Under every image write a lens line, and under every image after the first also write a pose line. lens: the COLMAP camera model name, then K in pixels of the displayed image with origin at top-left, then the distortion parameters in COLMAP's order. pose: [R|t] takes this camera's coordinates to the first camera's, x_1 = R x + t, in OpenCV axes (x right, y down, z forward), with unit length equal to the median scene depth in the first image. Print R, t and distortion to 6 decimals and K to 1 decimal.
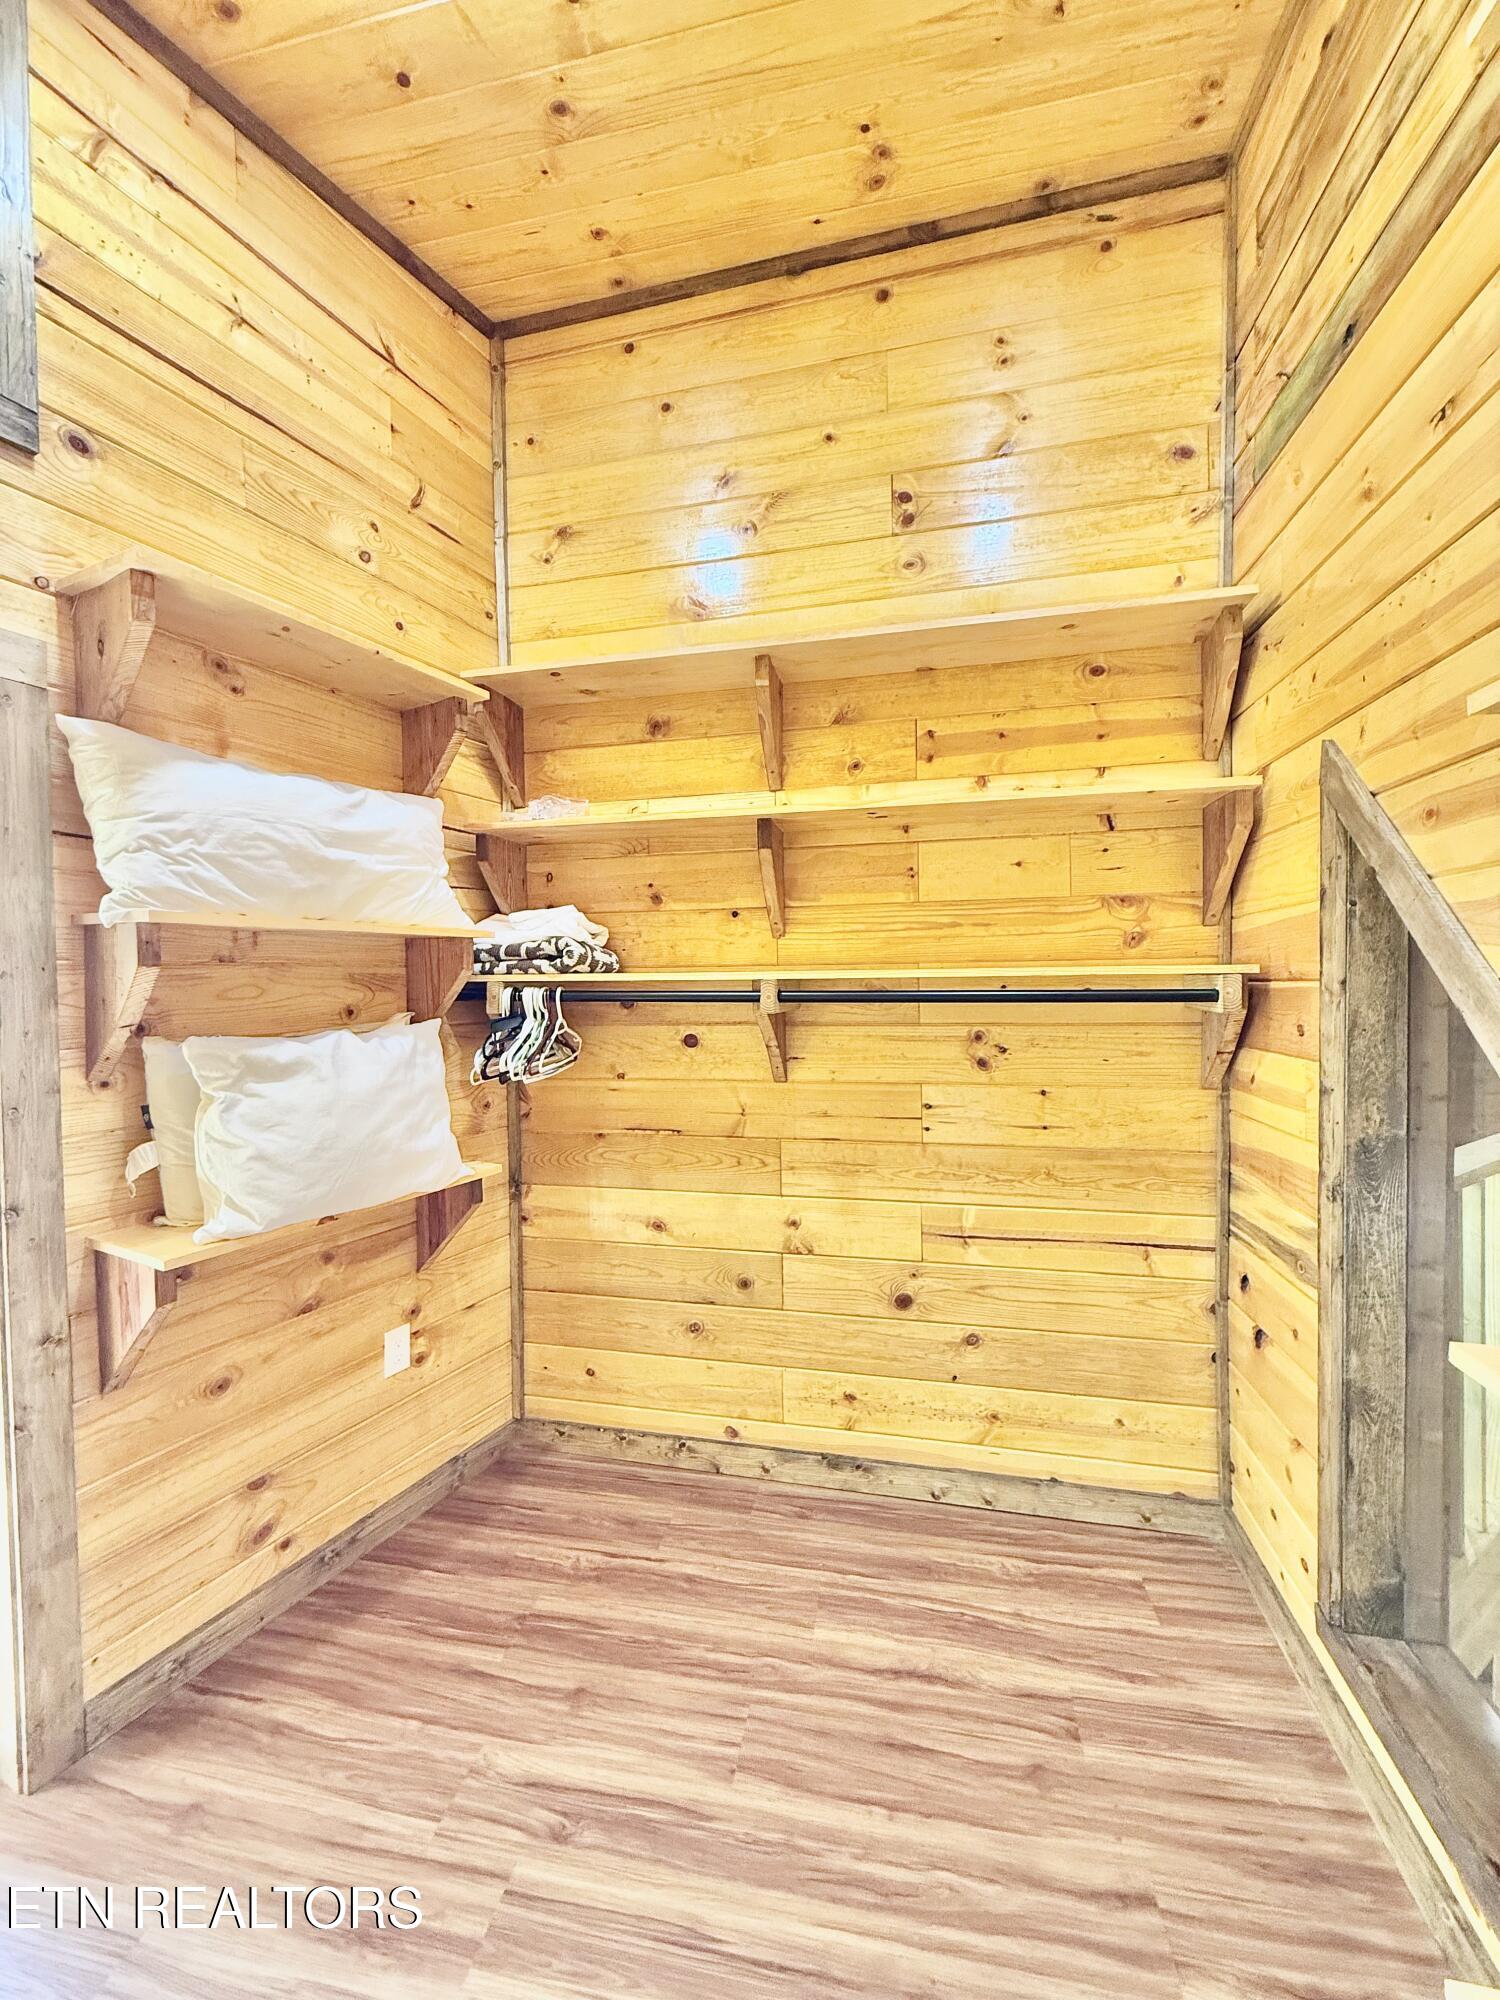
lens RADIAL K [[811.2, 0, 753.1], [0, 811.2, 993.9], [0, 0, 1]] dist [0.000955, -0.000114]
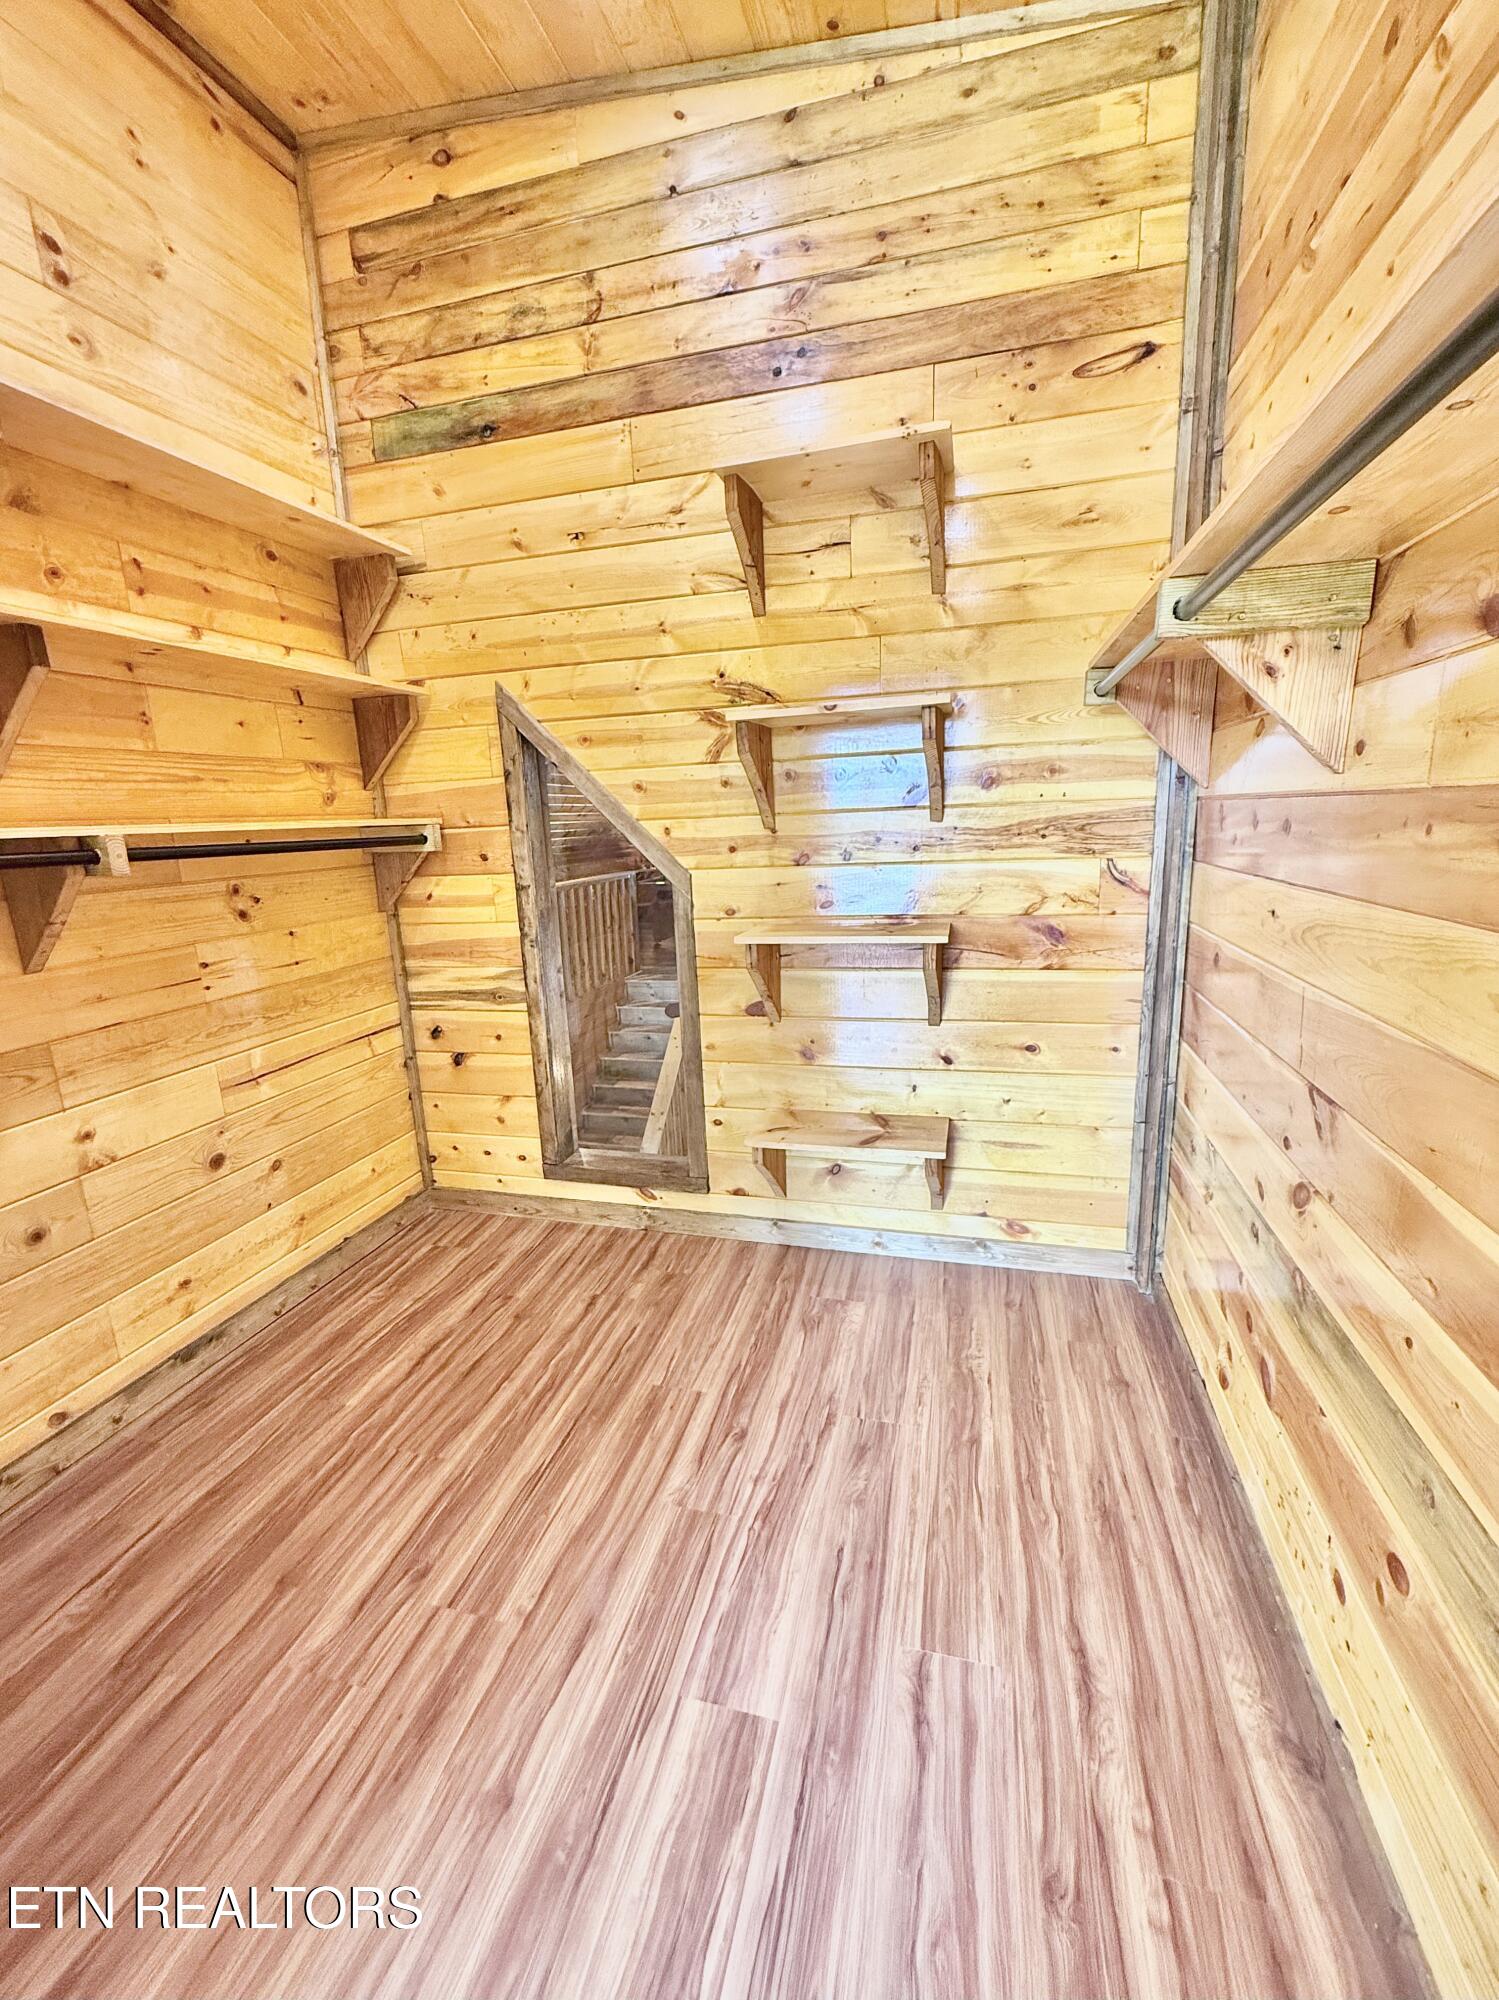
lens RADIAL K [[803.1, 0, 785.5], [0, 803.1, 1003.3], [0, 0, 1]] dist [0.001799, 0.000200]
pose [[0.029350, -0.218737, 0.975342, -0.774060], [0.059480, 0.974416, 0.216739, 0.012572], [-0.997798, 0.051652, 0.041610, 0.257078]]
